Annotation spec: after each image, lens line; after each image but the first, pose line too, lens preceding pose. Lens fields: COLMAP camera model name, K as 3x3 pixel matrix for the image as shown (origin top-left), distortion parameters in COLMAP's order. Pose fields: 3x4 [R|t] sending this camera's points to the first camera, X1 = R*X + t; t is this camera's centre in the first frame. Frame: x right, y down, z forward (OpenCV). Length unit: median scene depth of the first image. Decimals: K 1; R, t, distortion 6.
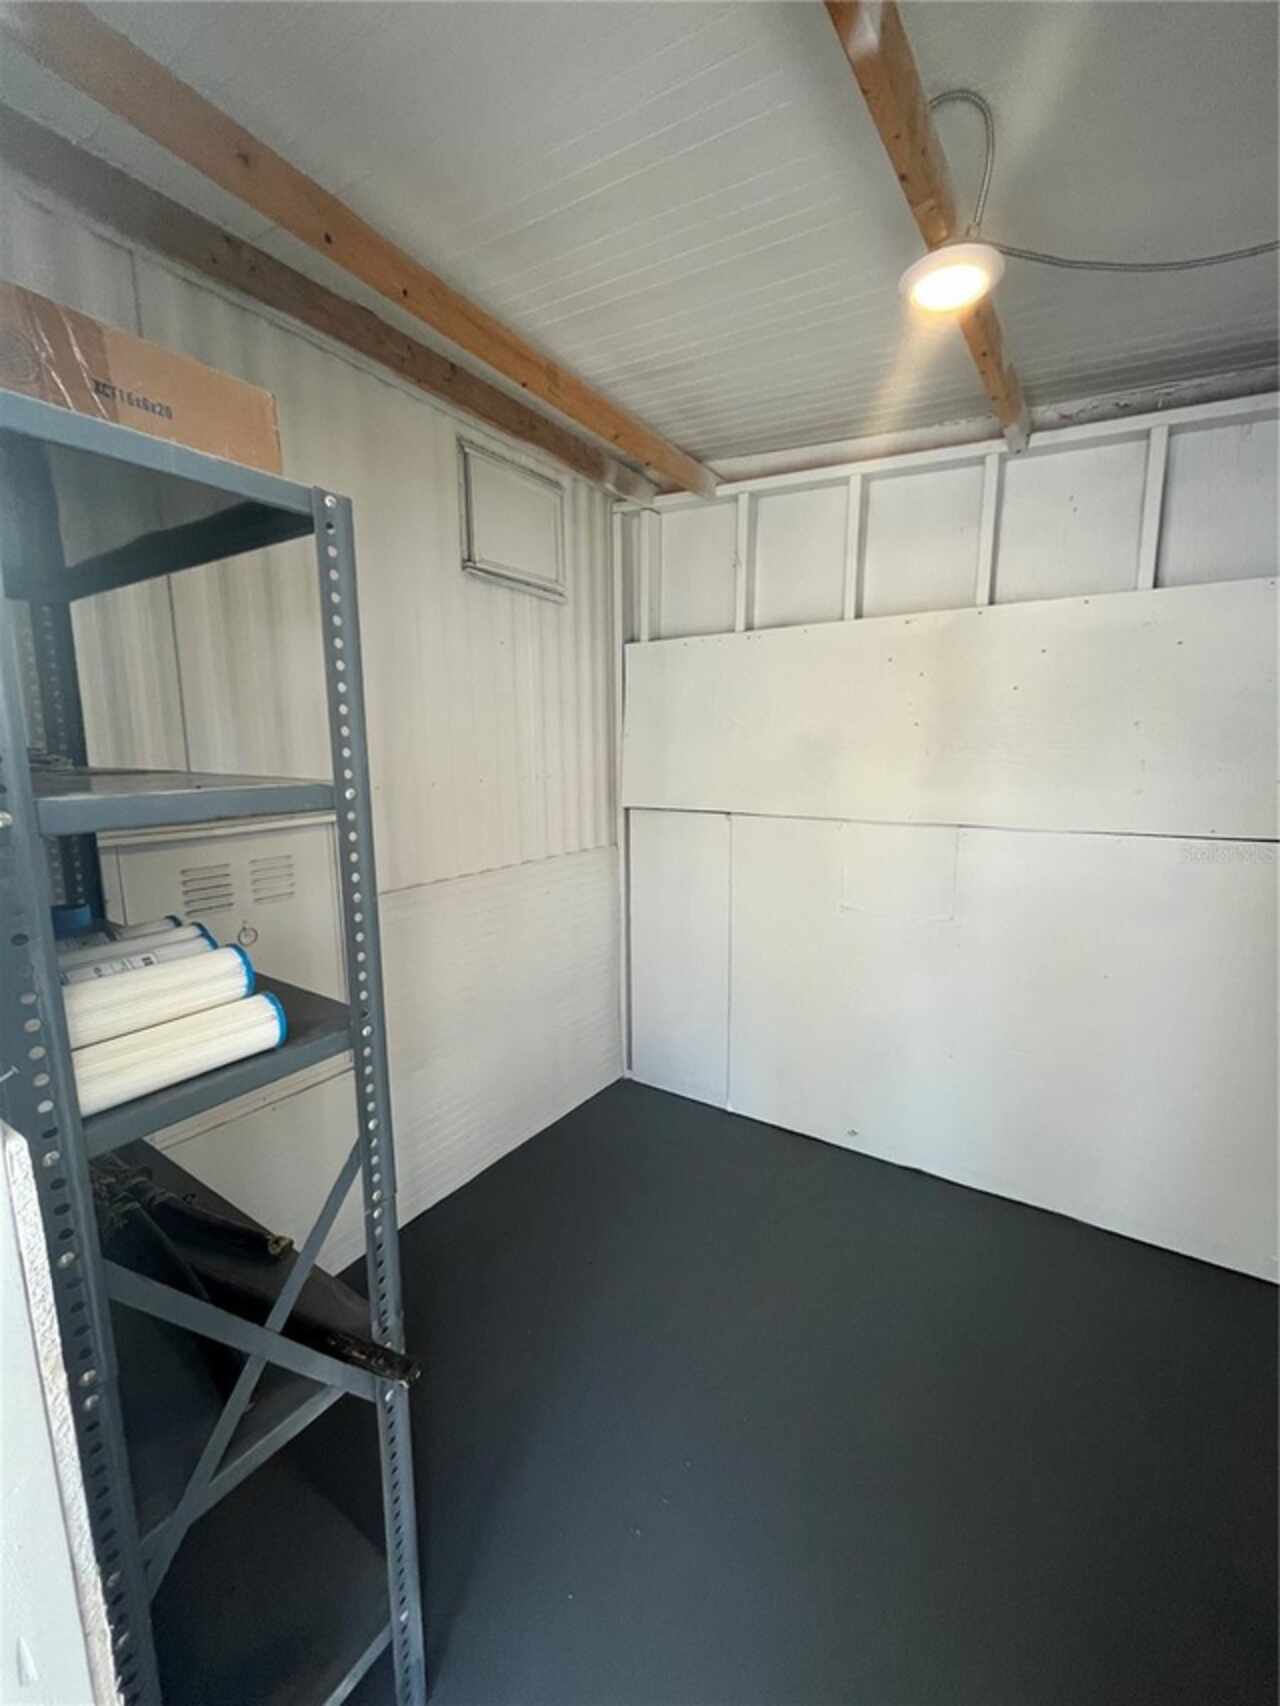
lens RADIAL K [[690.5, 0, 640.0], [0, 690.5, 853.0], [0, 0, 1]] dist [-0.001074, -0.000345]
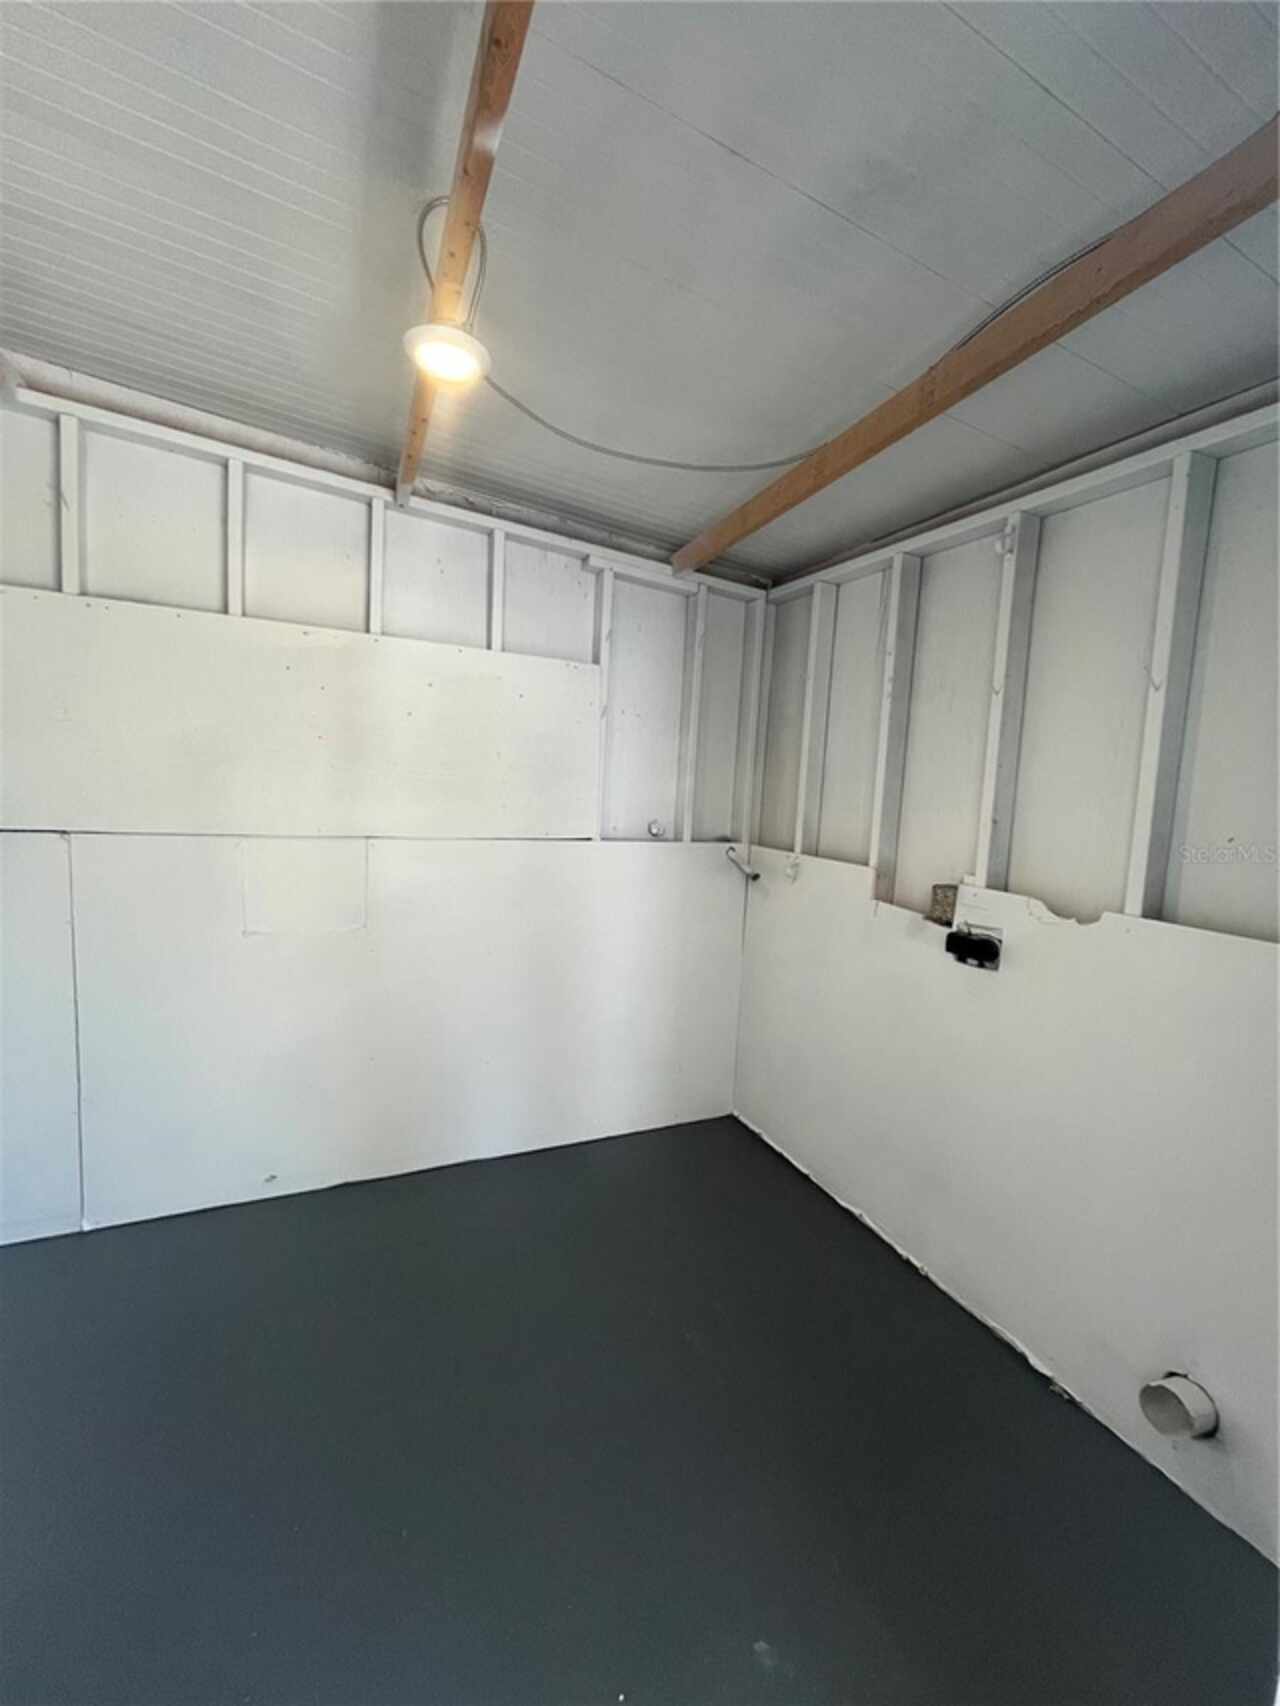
lens RADIAL K [[698.0, 0, 640.0], [0, 698.0, 853.0], [0, 0, 1]] dist [-0.001086, -0.000148]
pose [[0.513356, -0.048279, 0.856816, -0.234412], [0.075810, 0.997064, 0.010761, 0.004962], [-0.854820, 0.059431, 0.515509, 0.094213]]
